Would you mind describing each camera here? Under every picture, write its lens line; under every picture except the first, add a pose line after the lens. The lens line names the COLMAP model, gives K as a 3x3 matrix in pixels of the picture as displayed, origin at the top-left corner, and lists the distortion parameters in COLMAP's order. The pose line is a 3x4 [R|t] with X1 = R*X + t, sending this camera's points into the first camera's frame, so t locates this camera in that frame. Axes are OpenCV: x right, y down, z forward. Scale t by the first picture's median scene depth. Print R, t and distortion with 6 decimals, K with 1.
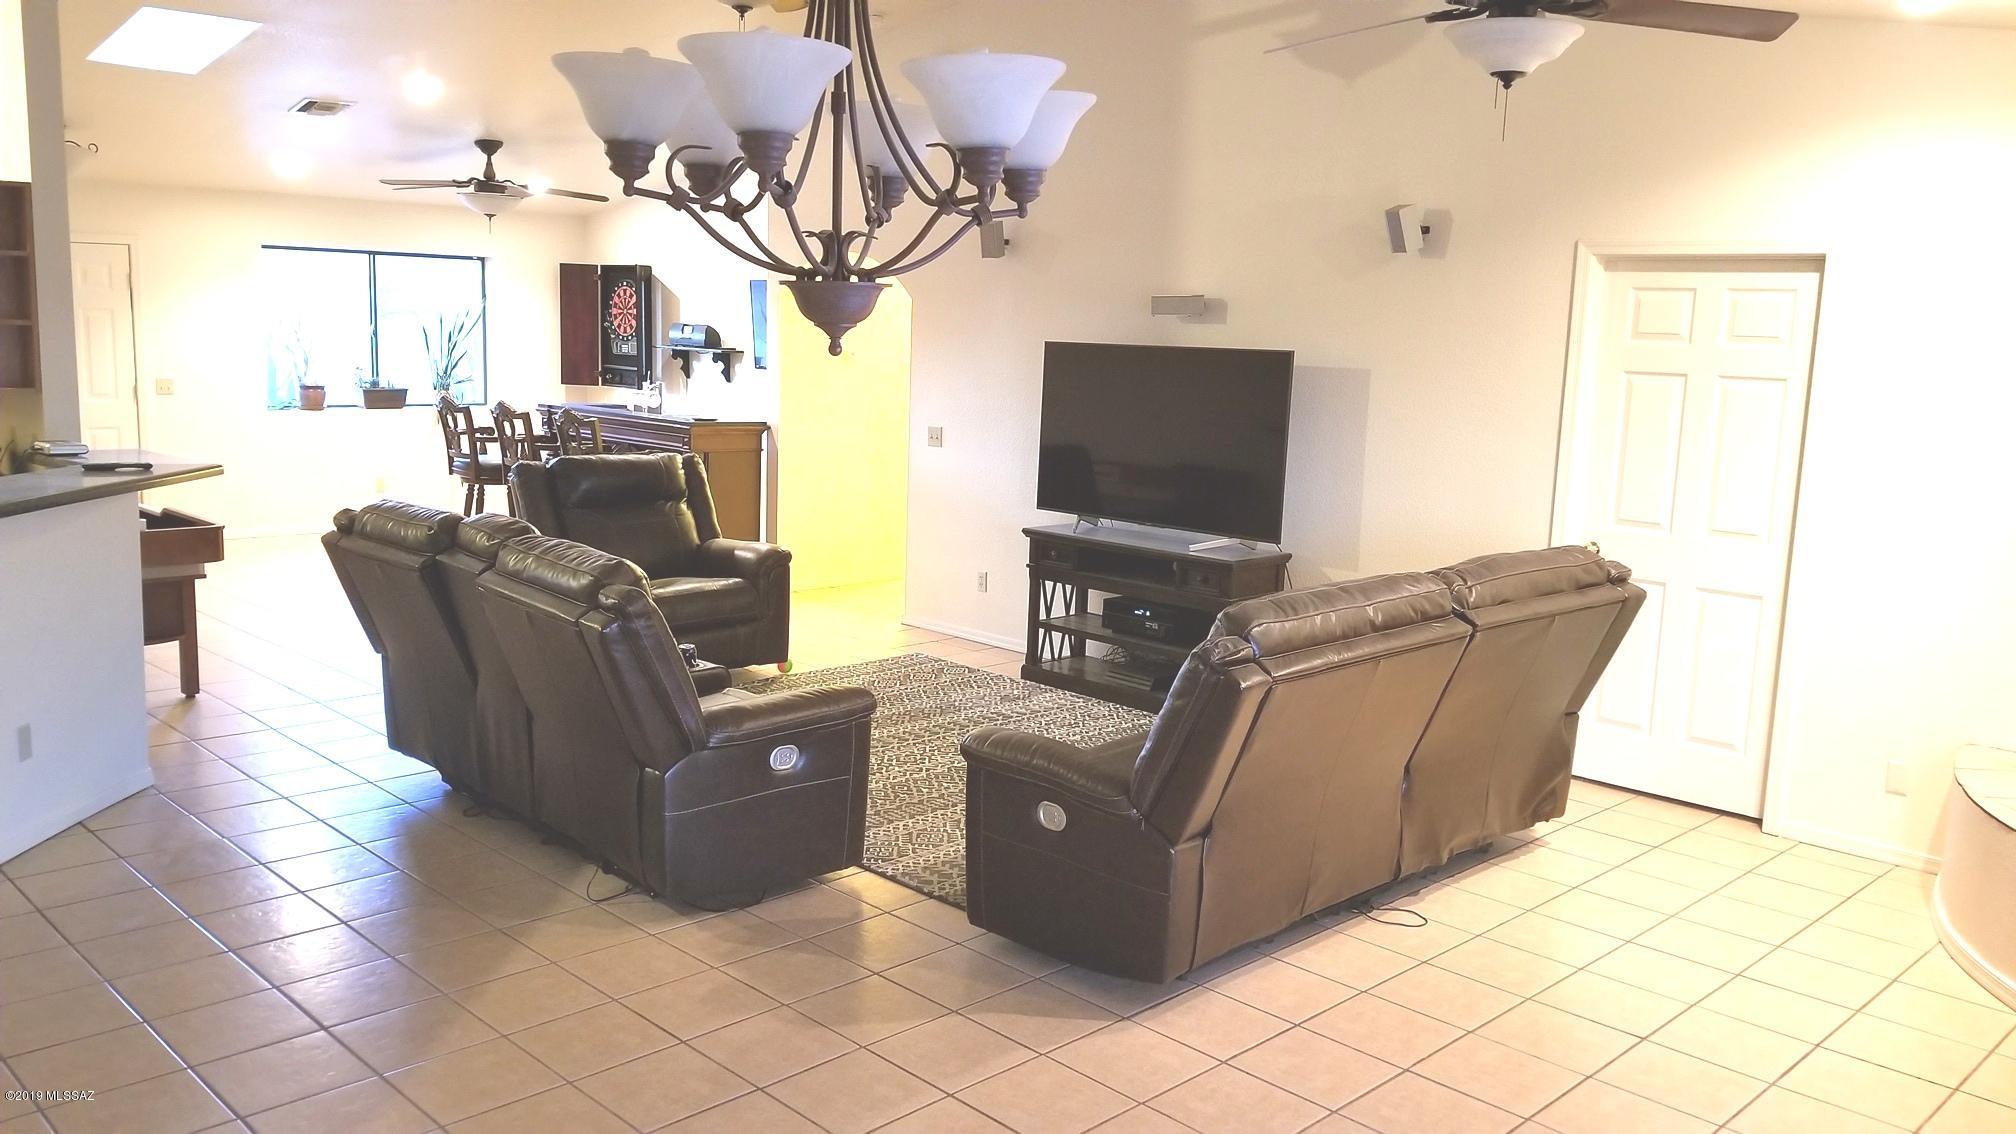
lens RADIAL K [[1567.8, 0, 941.3], [0, 1567.8, 590.7], [0, 0, 1]] dist [0.046532, -0.023808]
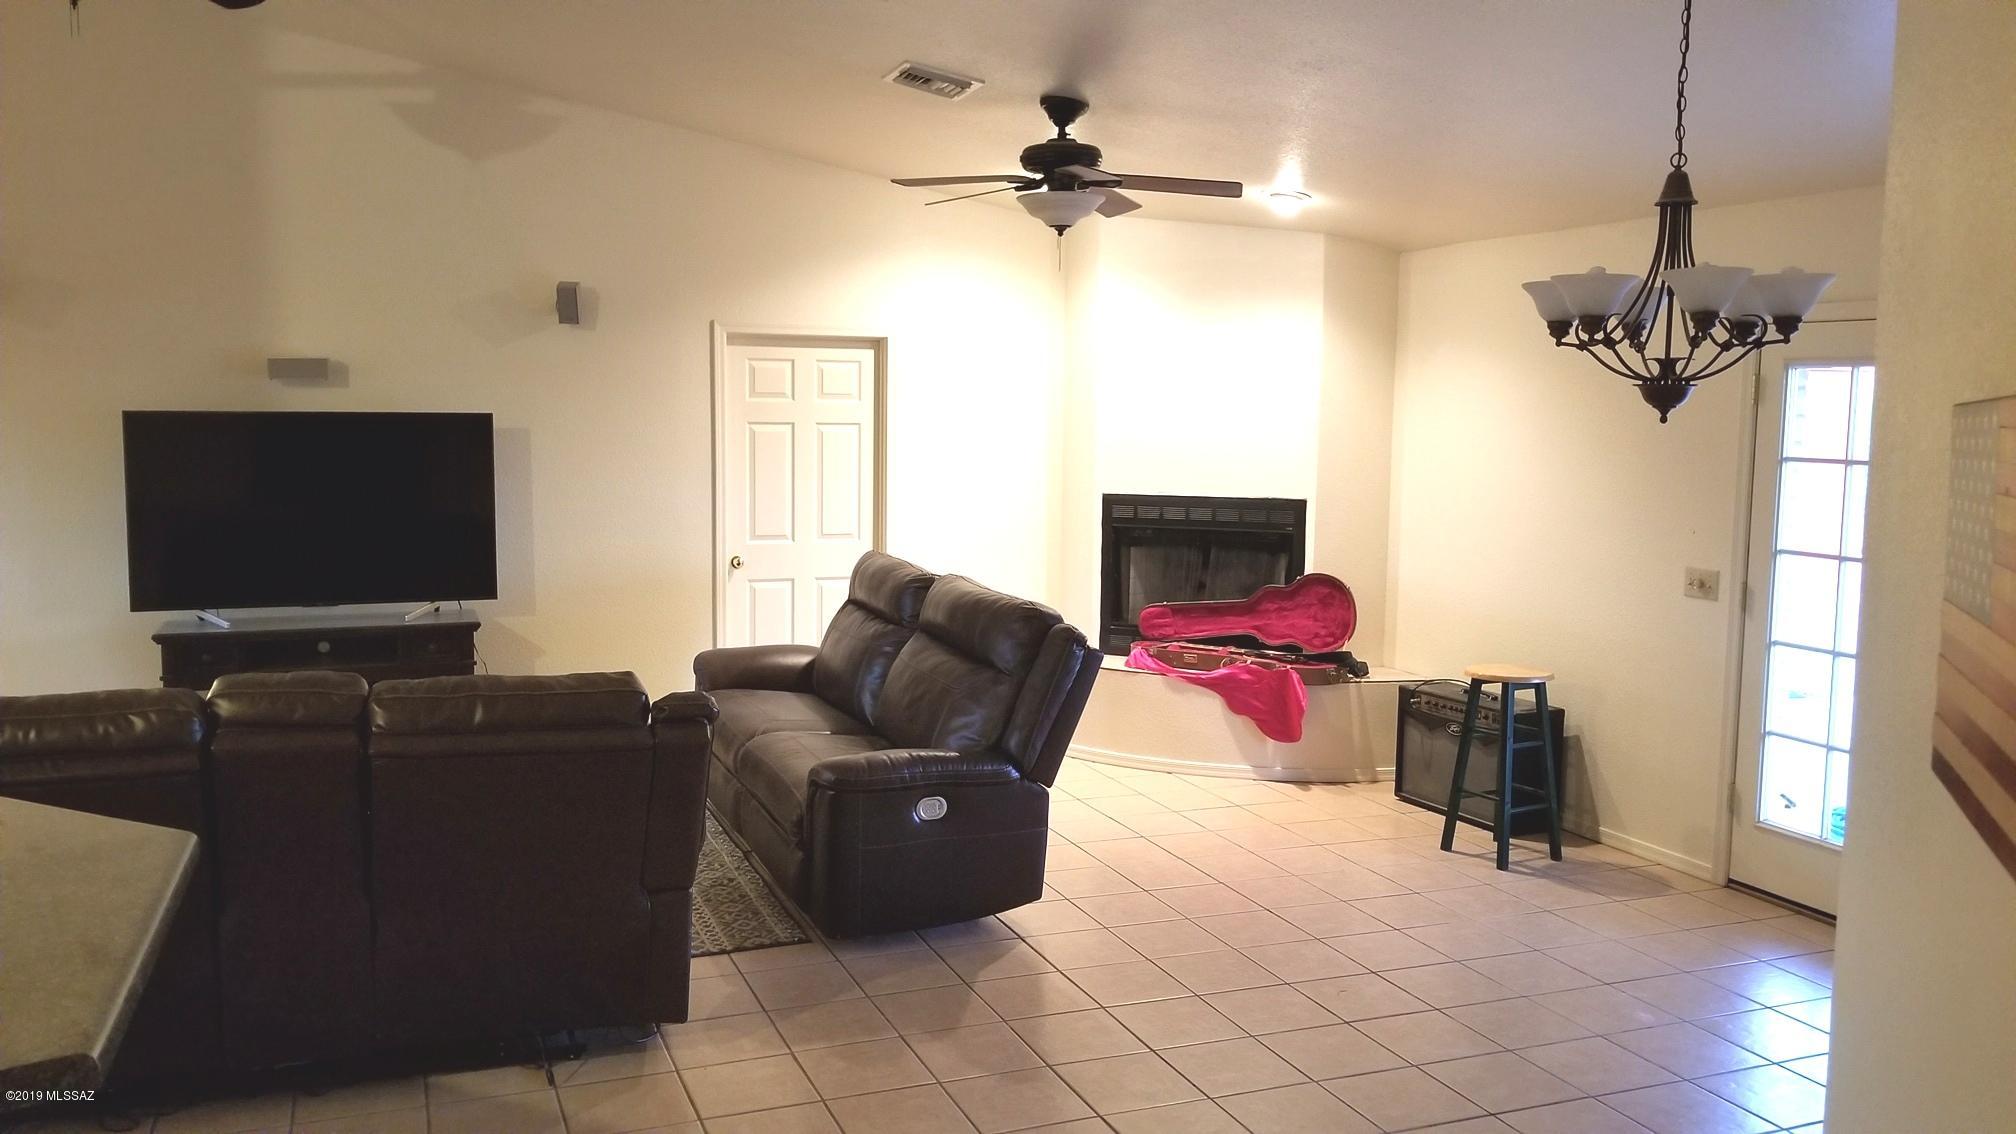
lens RADIAL K [[1567.8, 0, 1006.1], [0, 1567.8, 560.2], [0, 0, 1]] dist [0.046532, -0.023808]
pose [[0.387003, -0.119986, 0.914238, -0.898102], [0.159891, 0.985210, 0.061617, -0.097909], [-0.908110, 0.122332, 0.400464, 0.416117]]
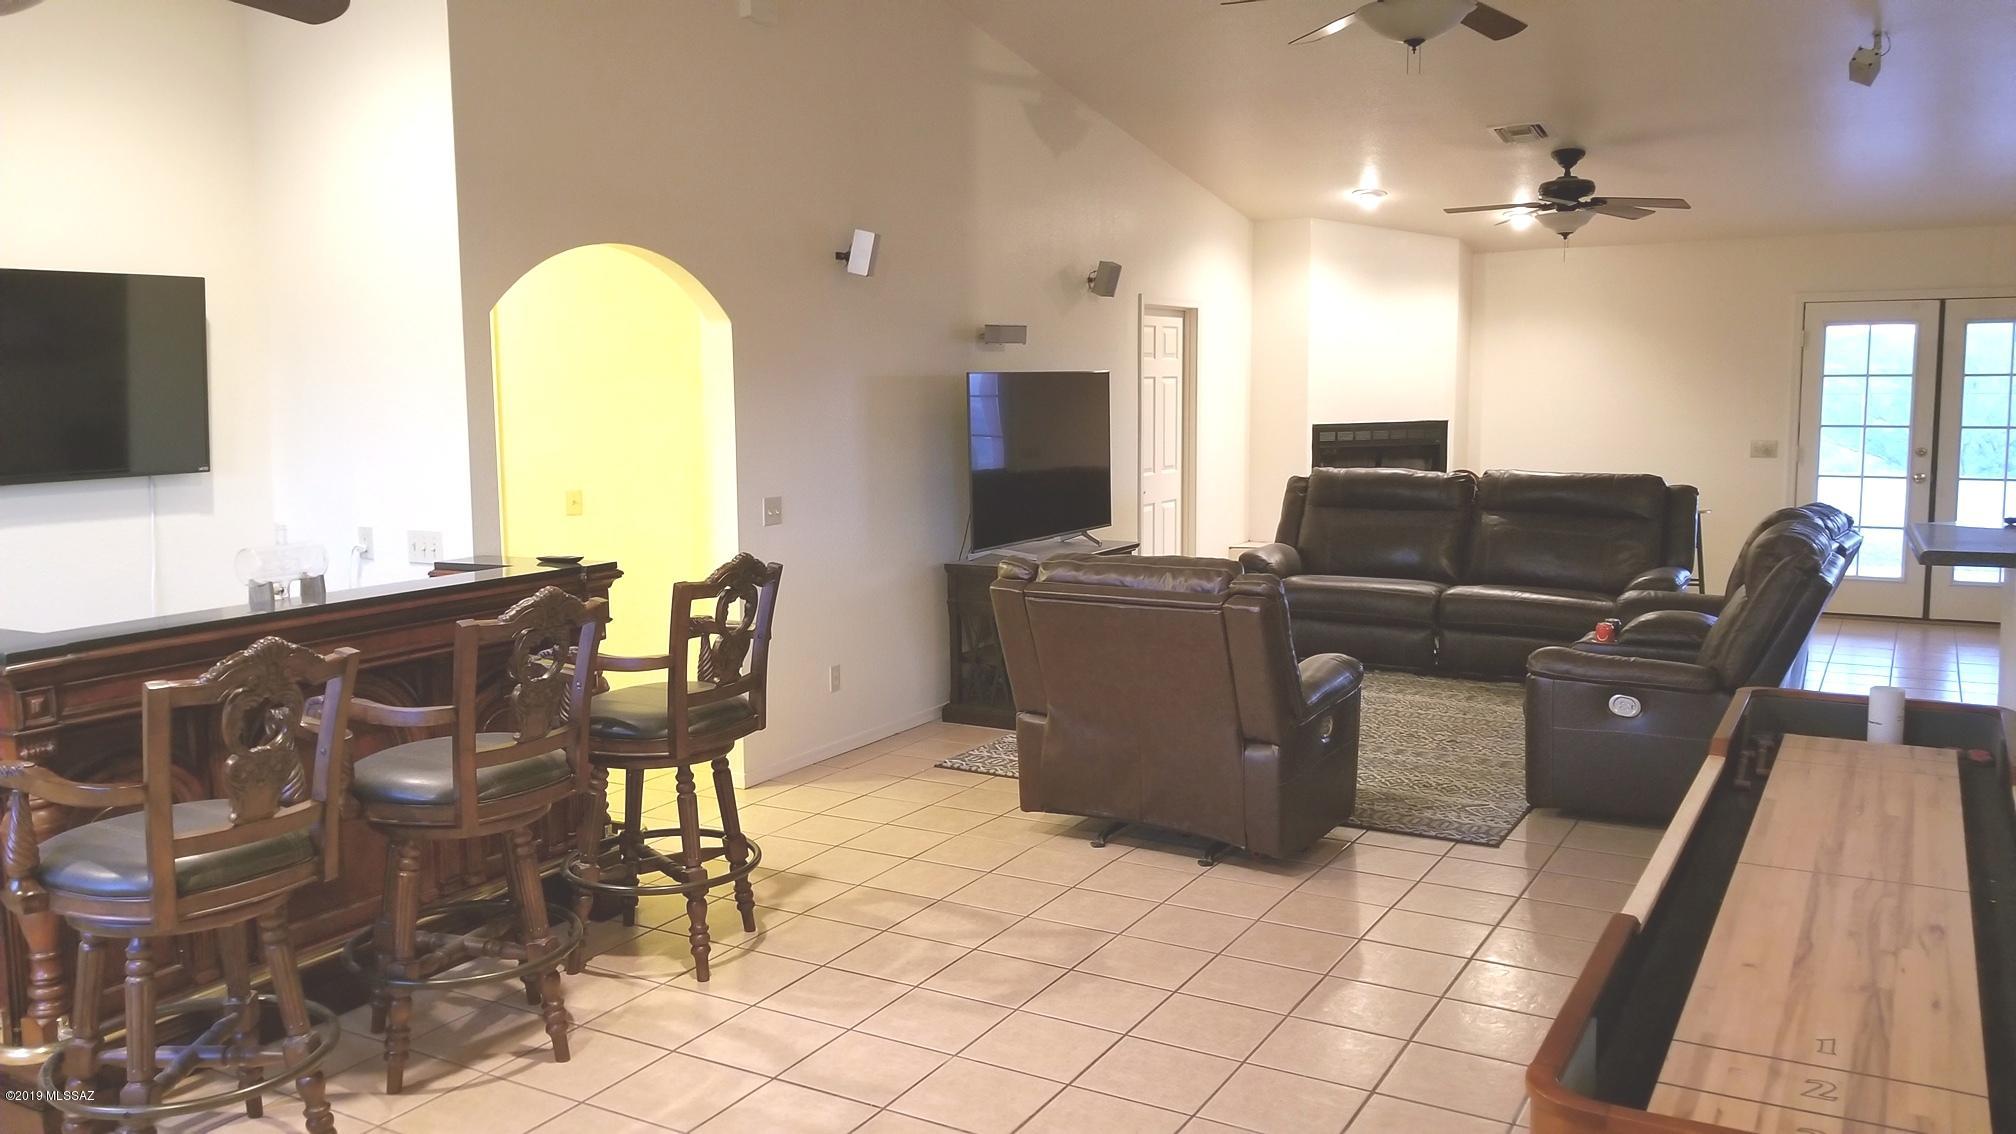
lens RADIAL K [[1567.8, 0, 999.3], [0, 1567.8, 563.6], [0, 0, 1]] dist [0.046532, -0.023808]
pose [[-0.271825, -0.142399, 0.951753, -1.407430], [0.169084, 0.966540, 0.192902, -0.380482], [-0.947376, 0.213361, -0.238652, 2.069656]]
